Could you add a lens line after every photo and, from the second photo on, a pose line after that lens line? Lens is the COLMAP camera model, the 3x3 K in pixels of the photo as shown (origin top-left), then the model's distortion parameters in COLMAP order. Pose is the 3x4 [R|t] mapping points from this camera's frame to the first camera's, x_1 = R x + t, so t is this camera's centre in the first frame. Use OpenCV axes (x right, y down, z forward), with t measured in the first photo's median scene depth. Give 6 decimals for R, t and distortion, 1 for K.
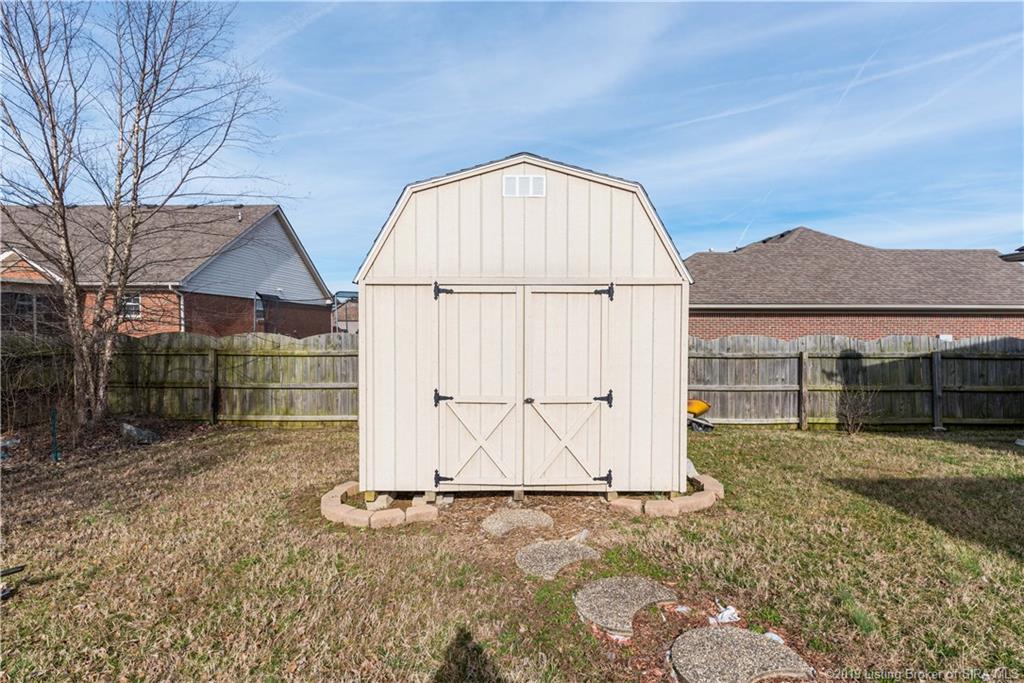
lens RADIAL K [[482.9, 0, 512.0], [0, 482.9, 341.5], [0, 0, 1]] dist [-0.000553, 0.000417]
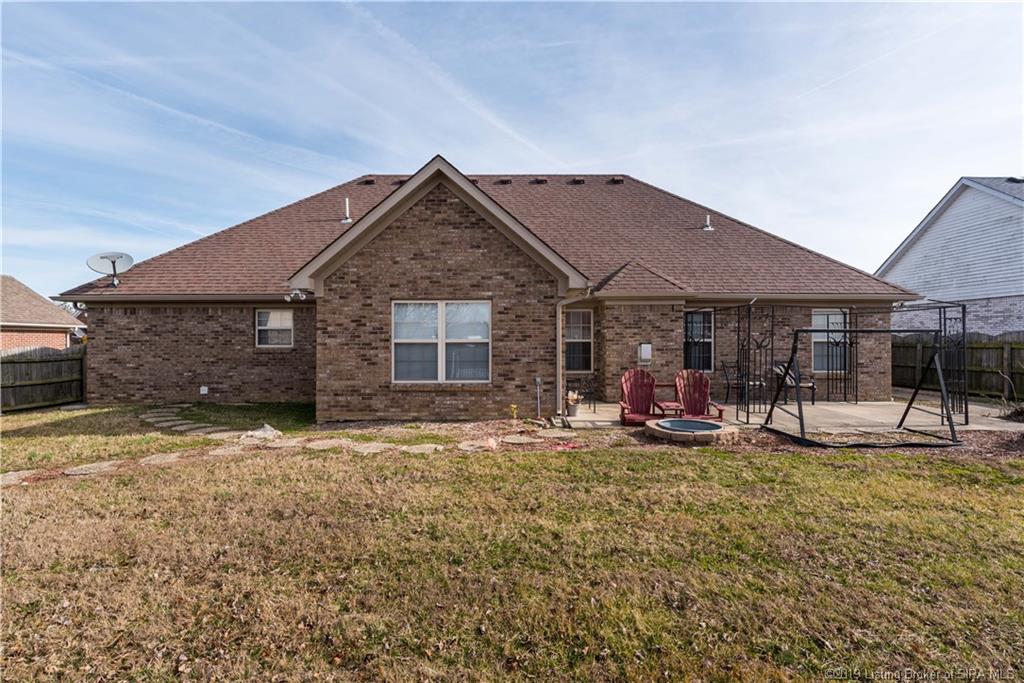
lens RADIAL K [[482.9, 0, 512.0], [0, 482.9, 341.5], [0, 0, 1]] dist [-0.000553, 0.000417]
pose [[-0.050403, -0.003243, 0.998724, -0.520485], [0.029952, 0.999540, 0.004757, 0.010589], [-0.998280, 0.030154, -0.050282, -0.357771]]
